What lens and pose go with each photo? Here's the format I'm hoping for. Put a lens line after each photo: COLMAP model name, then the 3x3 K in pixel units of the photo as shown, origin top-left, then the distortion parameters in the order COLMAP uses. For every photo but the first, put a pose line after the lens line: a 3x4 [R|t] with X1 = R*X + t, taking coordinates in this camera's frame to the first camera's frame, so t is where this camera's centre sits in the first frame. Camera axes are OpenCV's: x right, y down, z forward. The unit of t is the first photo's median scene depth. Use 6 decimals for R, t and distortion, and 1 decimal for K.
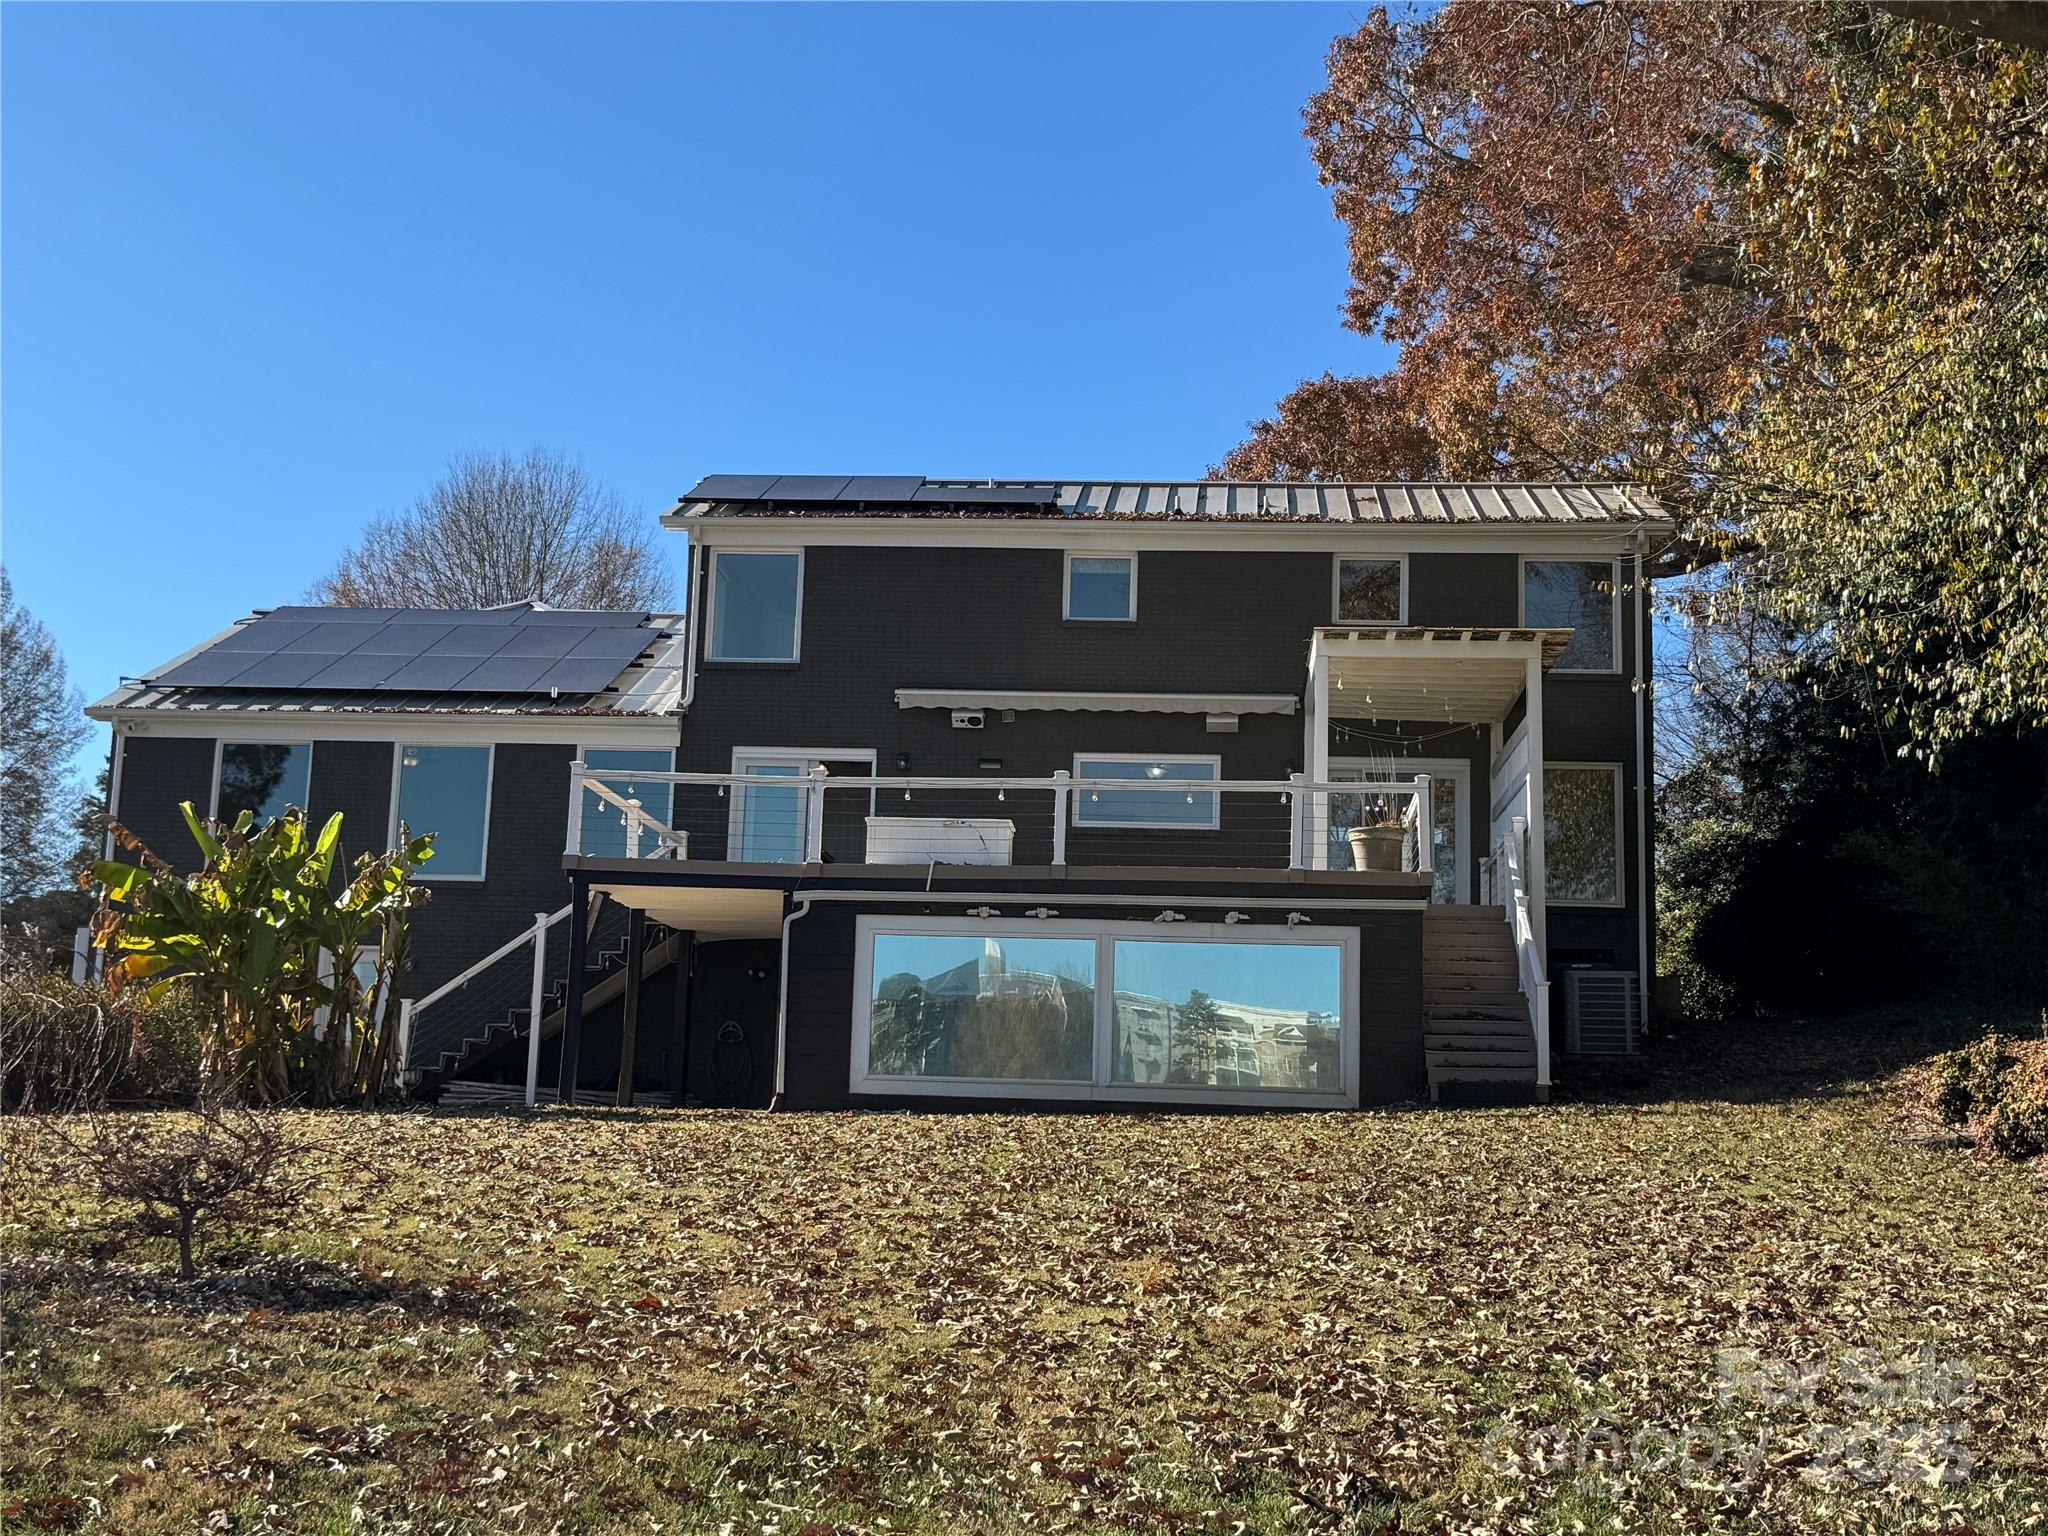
lens RADIAL K [[2418.6, 0, 1024.0], [0, 2418.6, 768.0], [0, 0, 1]] dist [0.086074, -0.003124]
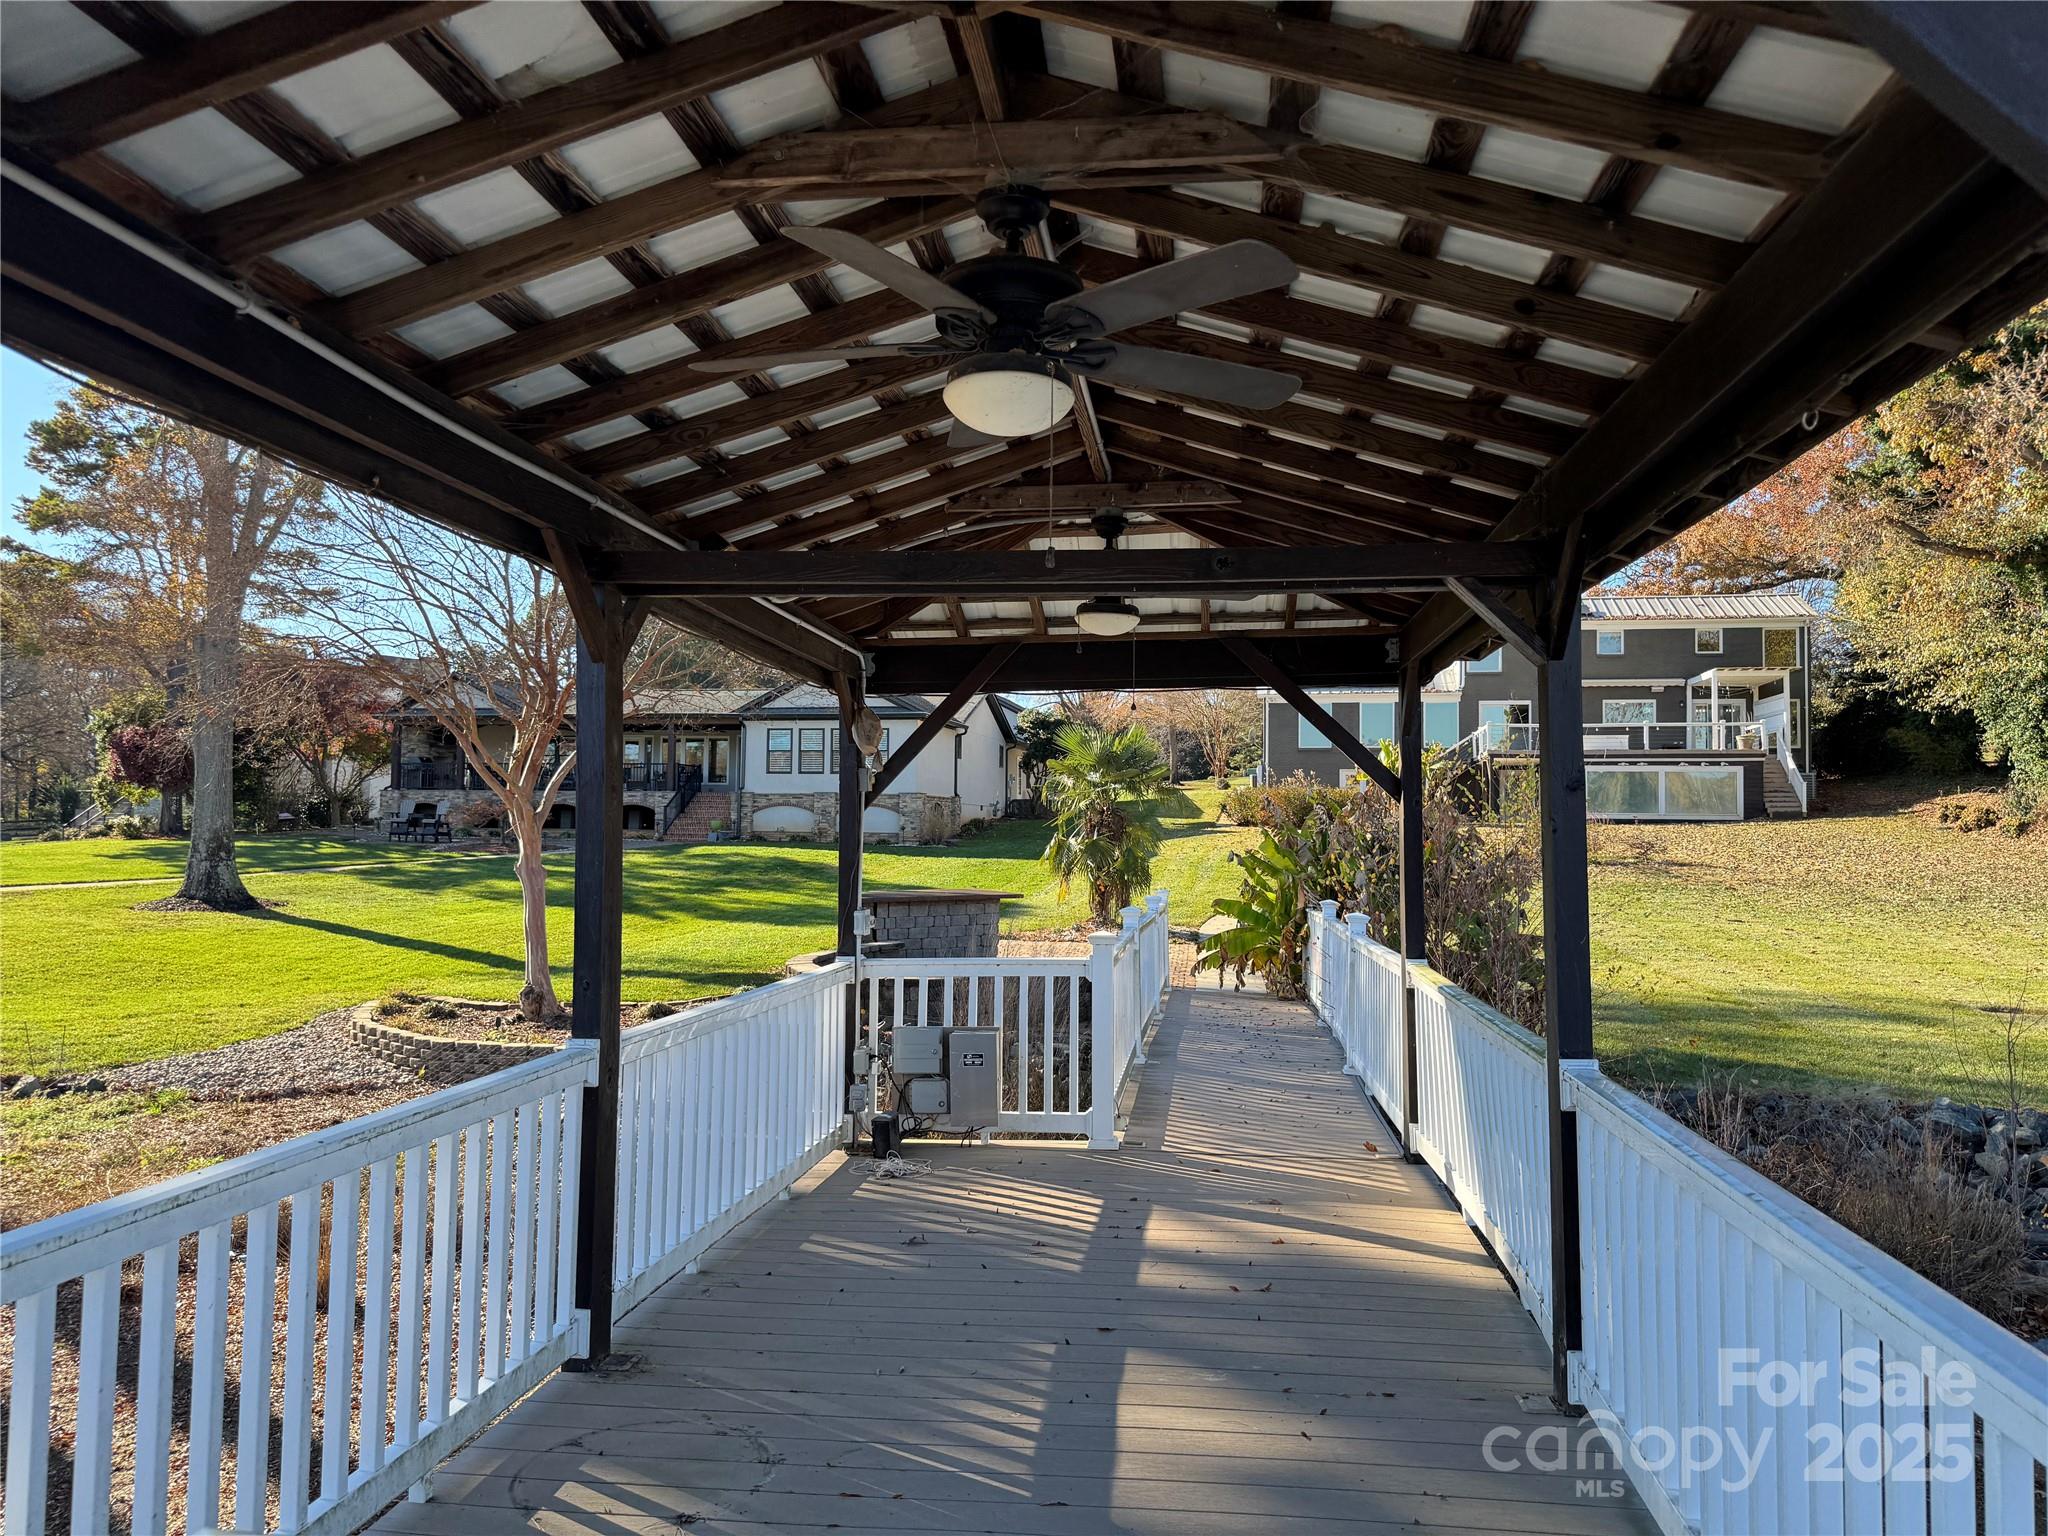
lens RADIAL K [[1439.8, 0, 1024.0], [0, 1439.8, 768.0], [0, 0, 1]] dist [0.058377, -0.096938]
pose [[0.990993, -0.028096, -0.130930, -0.560200], [0.043391, 0.992362, 0.115480, -0.198685], [0.126685, -0.120121, 0.984643, -1.056382]]
